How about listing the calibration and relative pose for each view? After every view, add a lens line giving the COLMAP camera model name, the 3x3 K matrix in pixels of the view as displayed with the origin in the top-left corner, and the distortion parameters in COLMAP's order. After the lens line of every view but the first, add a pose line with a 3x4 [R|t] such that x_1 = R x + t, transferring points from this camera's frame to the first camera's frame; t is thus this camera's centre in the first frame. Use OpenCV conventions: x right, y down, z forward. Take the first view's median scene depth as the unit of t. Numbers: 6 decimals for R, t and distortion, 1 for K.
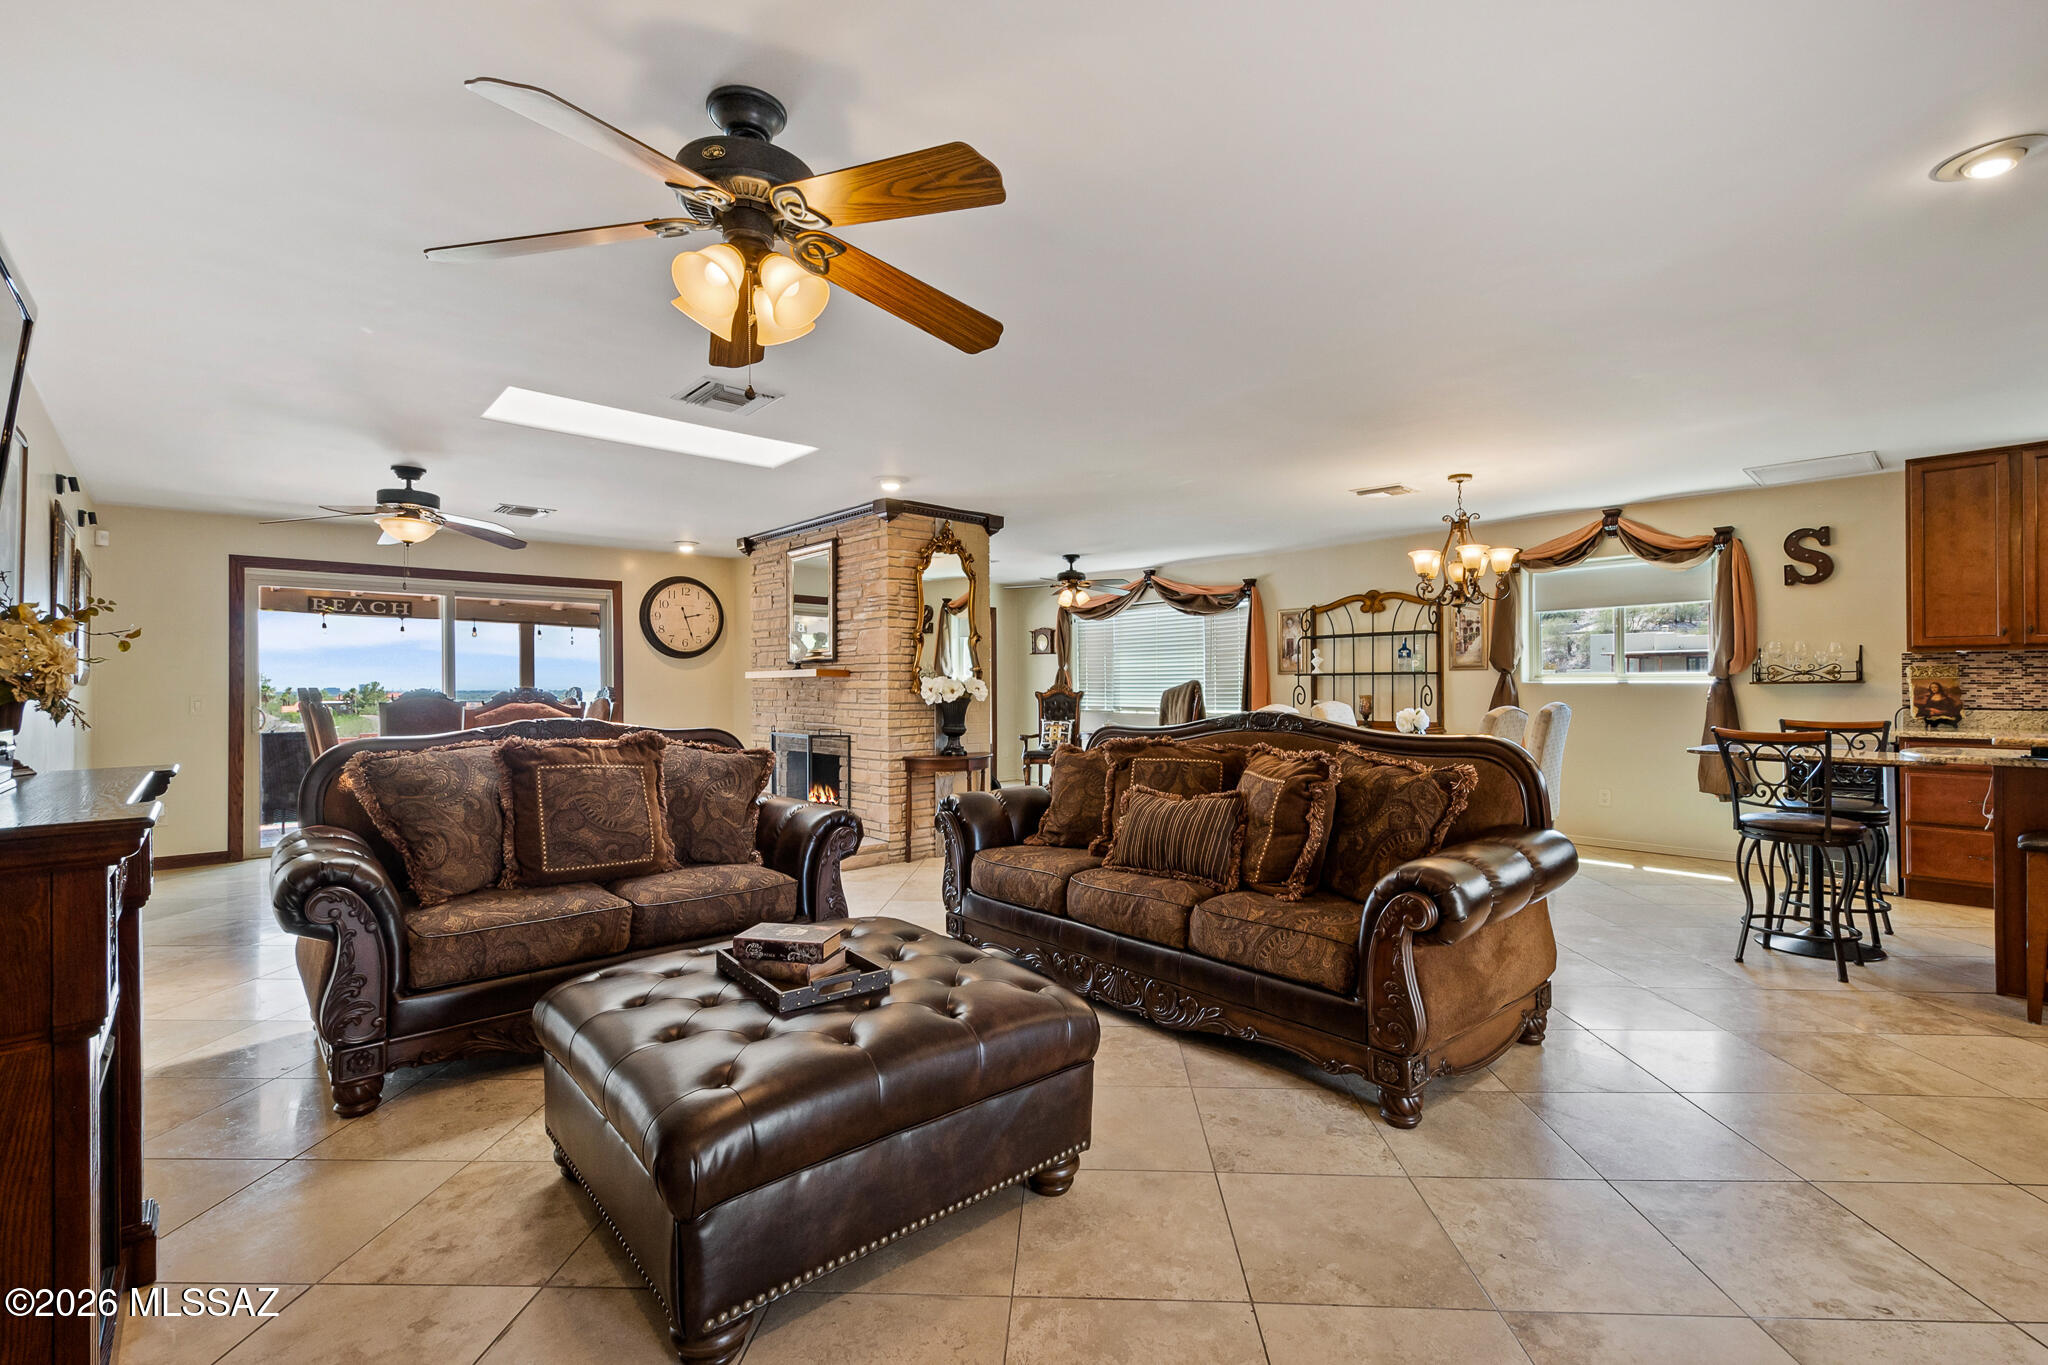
lens RADIAL K [[918.8, 0, 1028.0], [0, 918.8, 679.7], [0, 0, 1]] dist [0.013409, -0.002163]
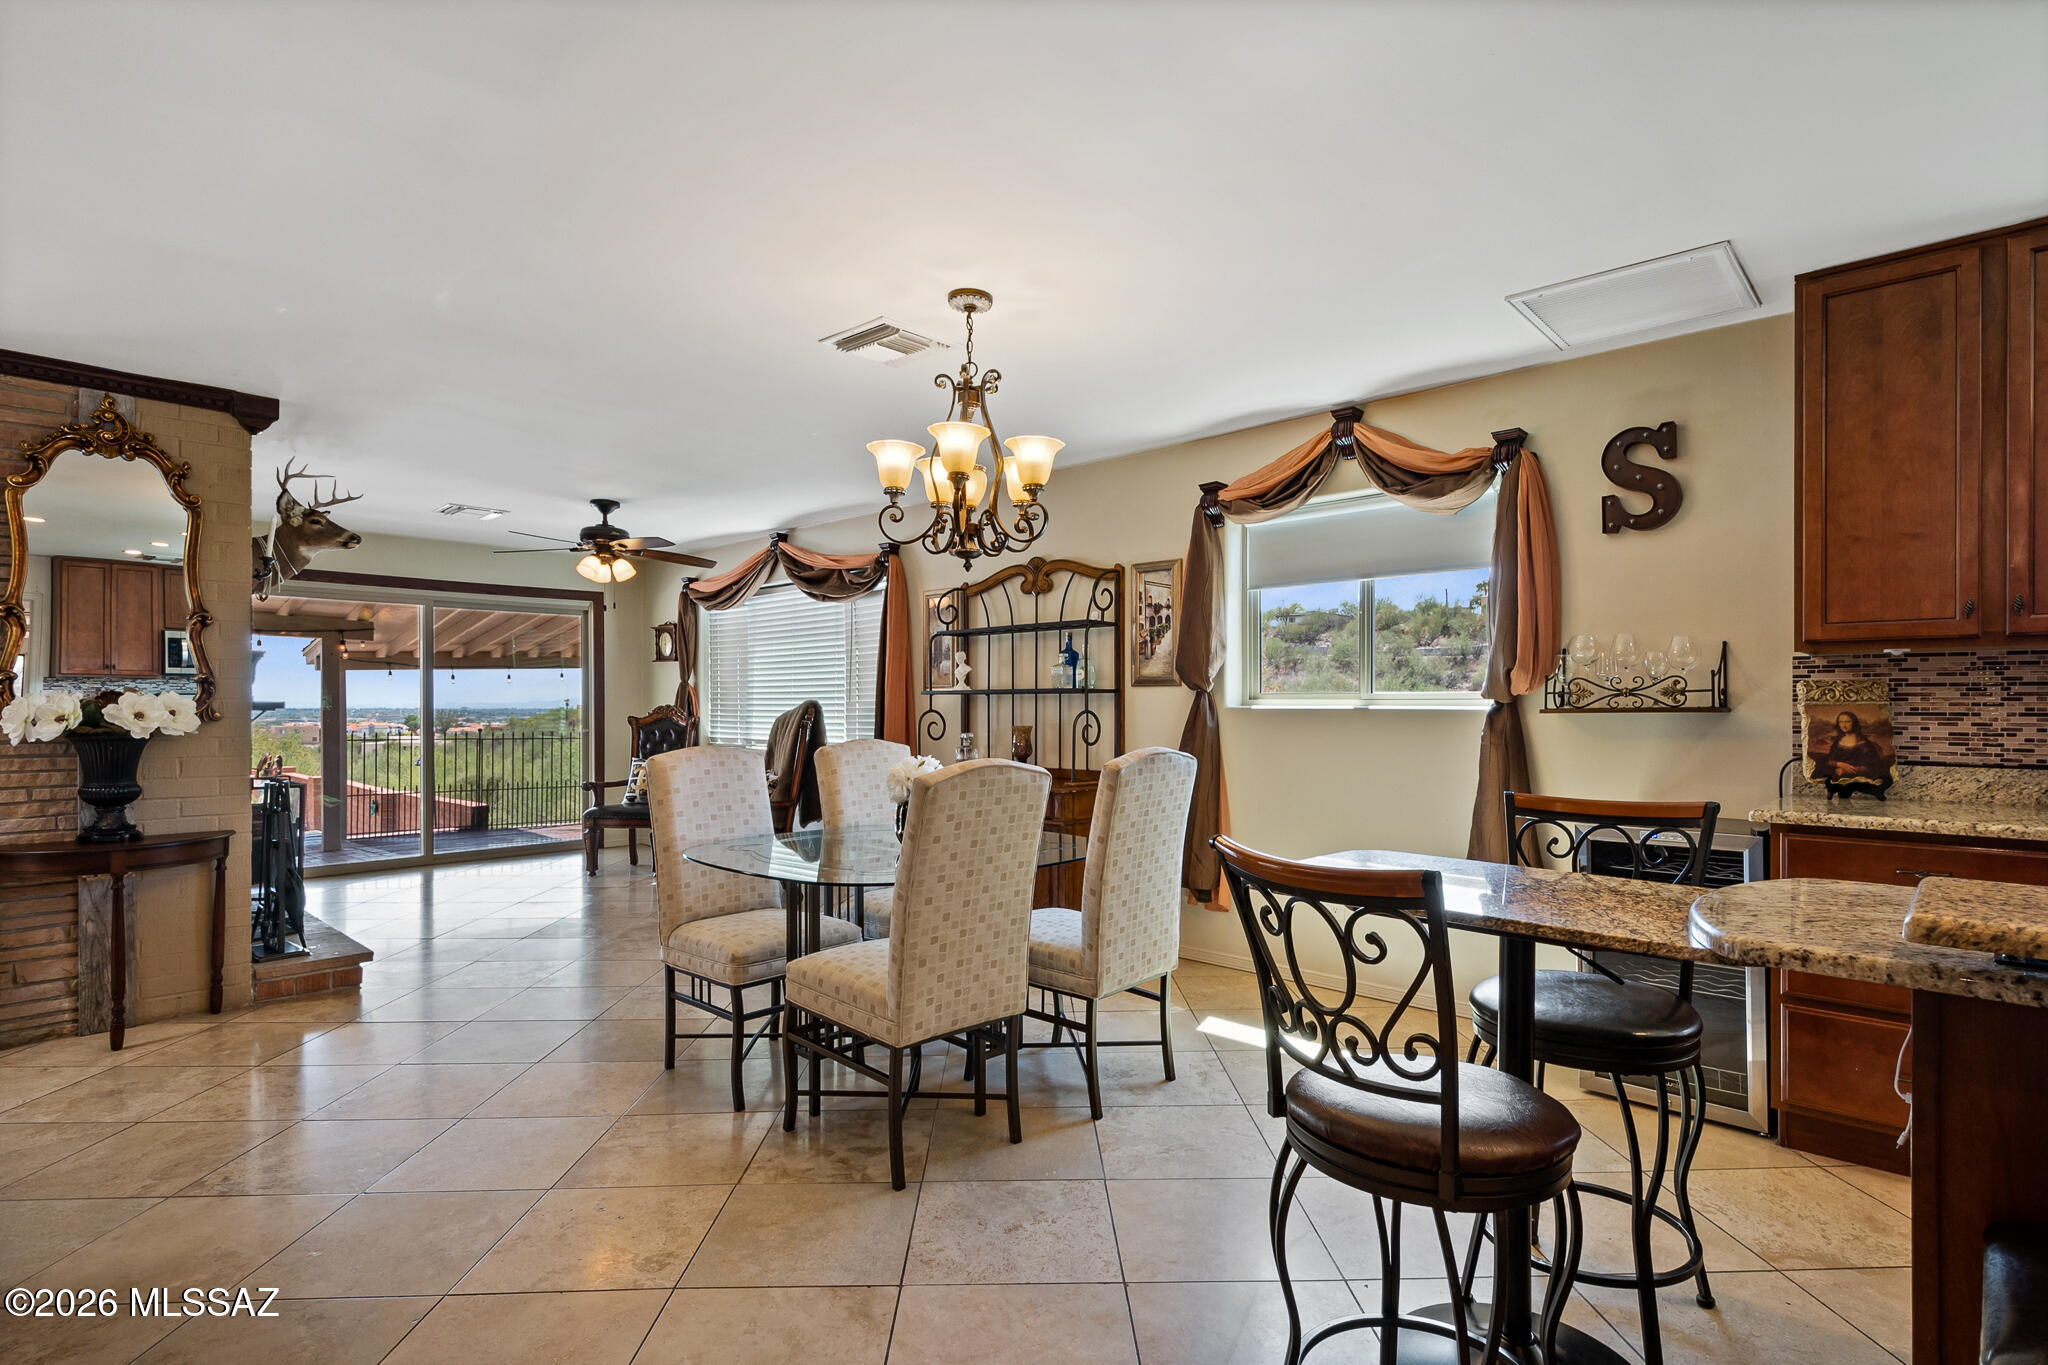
lens RADIAL K [[1012.8, 0, 1037.2], [0, 1012.8, 707.1], [0, 0, 1]] dist [0.011462, -0.005812]
pose [[0.998061, 0.004243, 0.062094, 0.414400], [-0.004784, 0.999952, 0.008553, -0.002004], [-0.062055, -0.008833, 0.998034, 0.389297]]
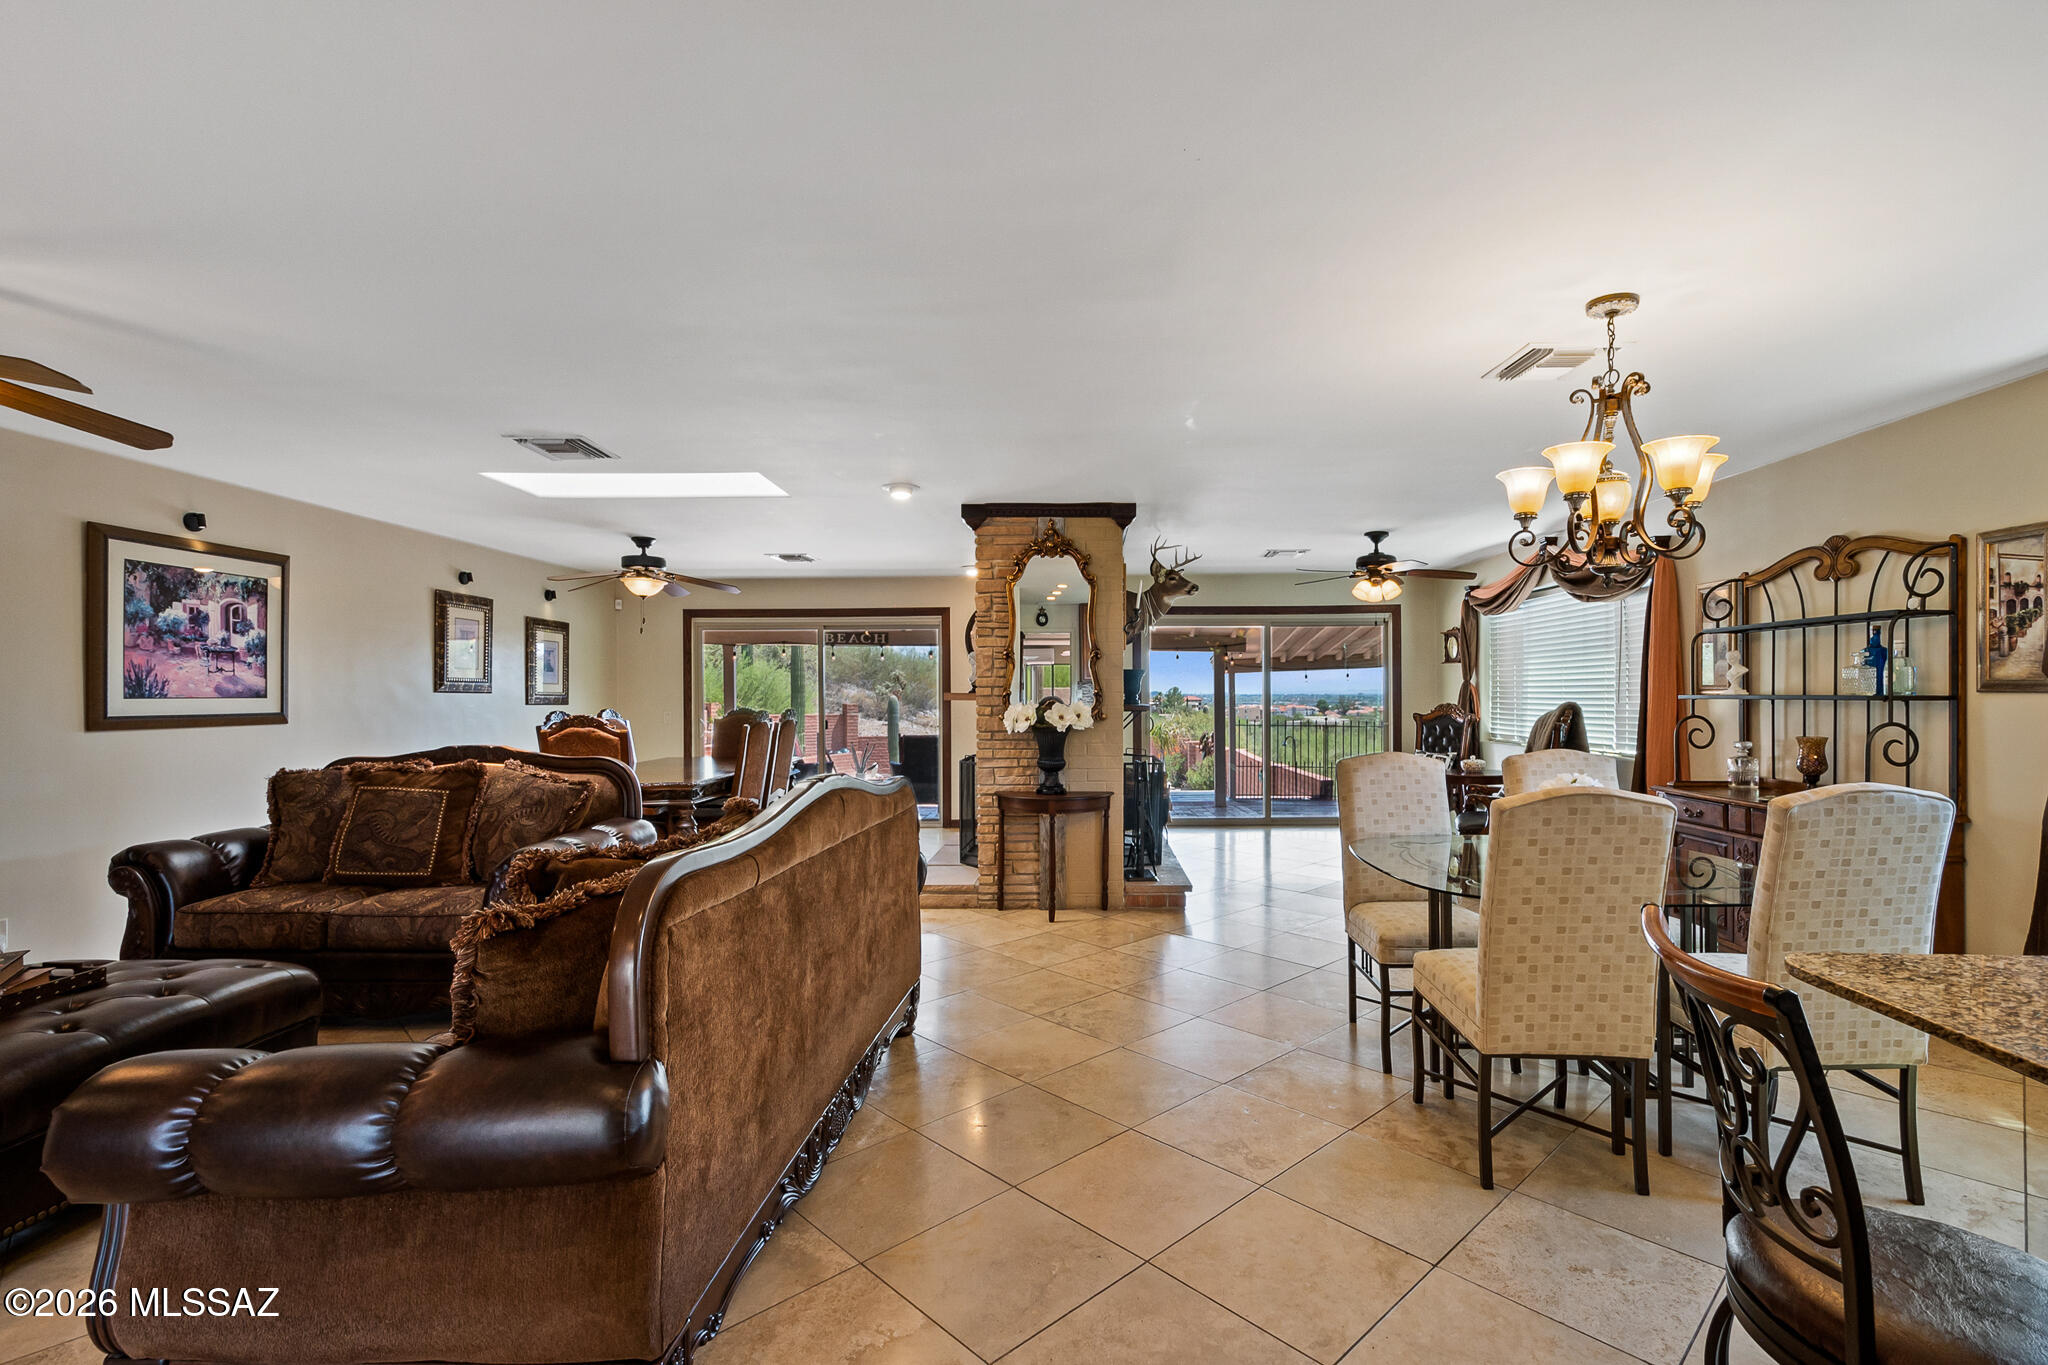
lens RADIAL K [[918.8, 0, 1072.5], [0, 918.8, 699.4], [0, 0, 1]] dist [0.013409, -0.002163]
pose [[0.726243, 0.006941, -0.687403, 0.525552], [0.005490, 0.999859, 0.015895, -0.019126], [0.687416, -0.015317, 0.726103, 0.395207]]
